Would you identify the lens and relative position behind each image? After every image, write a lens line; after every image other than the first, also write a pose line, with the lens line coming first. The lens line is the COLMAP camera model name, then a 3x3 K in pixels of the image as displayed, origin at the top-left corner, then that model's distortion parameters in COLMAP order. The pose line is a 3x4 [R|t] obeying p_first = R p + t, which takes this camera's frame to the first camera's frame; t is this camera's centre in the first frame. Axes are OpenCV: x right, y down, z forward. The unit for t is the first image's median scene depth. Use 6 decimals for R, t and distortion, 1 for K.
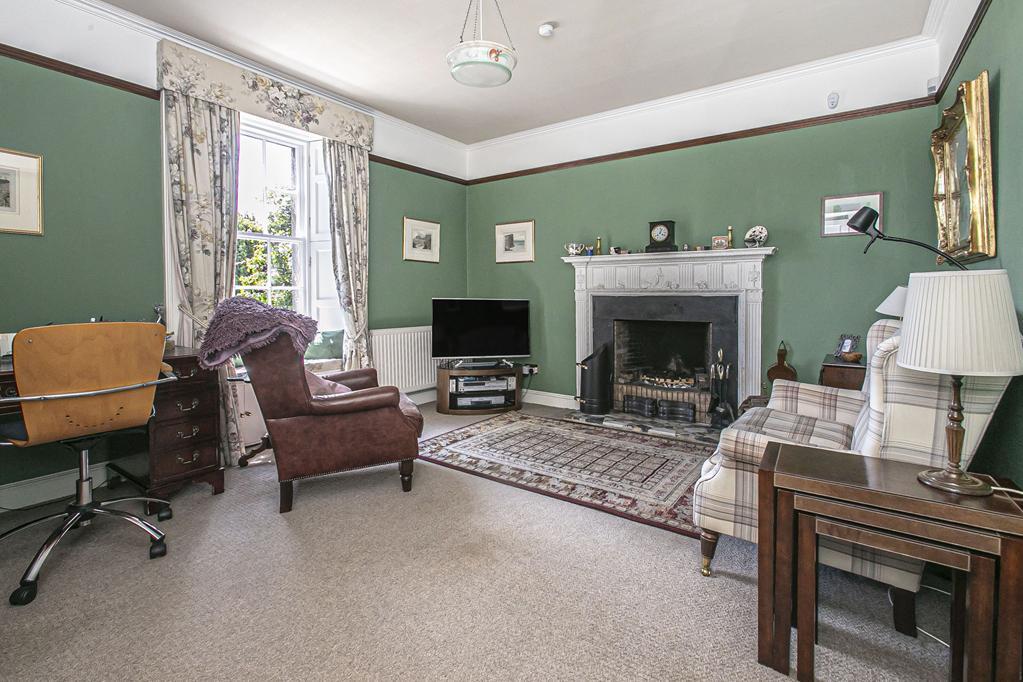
lens RADIAL K [[463.4, 0, 507.9], [0, 463.4, 314.2], [0, 0, 1]] dist [-0.000622, 0.000433]
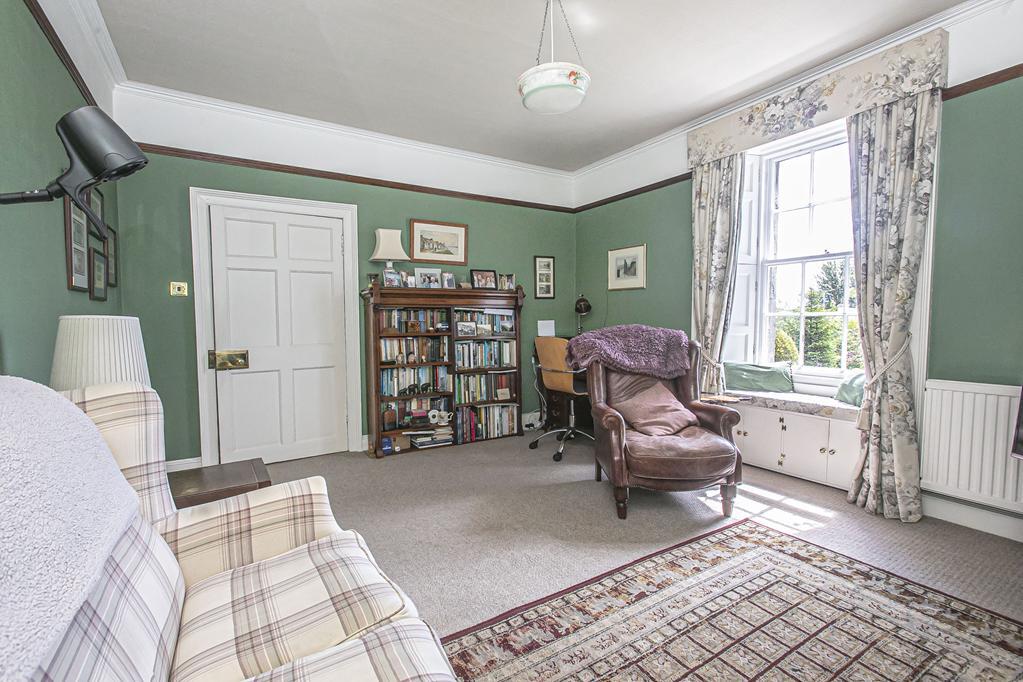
lens RADIAL K [[463.4, 0, 512.3], [0, 463.4, 346.8], [0, 0, 1]] dist [-0.000622, 0.000433]
pose [[-0.379289, 0.057249, -0.923506, 0.634285], [-0.026549, 0.997000, 0.072708, -0.048163], [0.924897, 0.052095, -0.376631, 0.915445]]
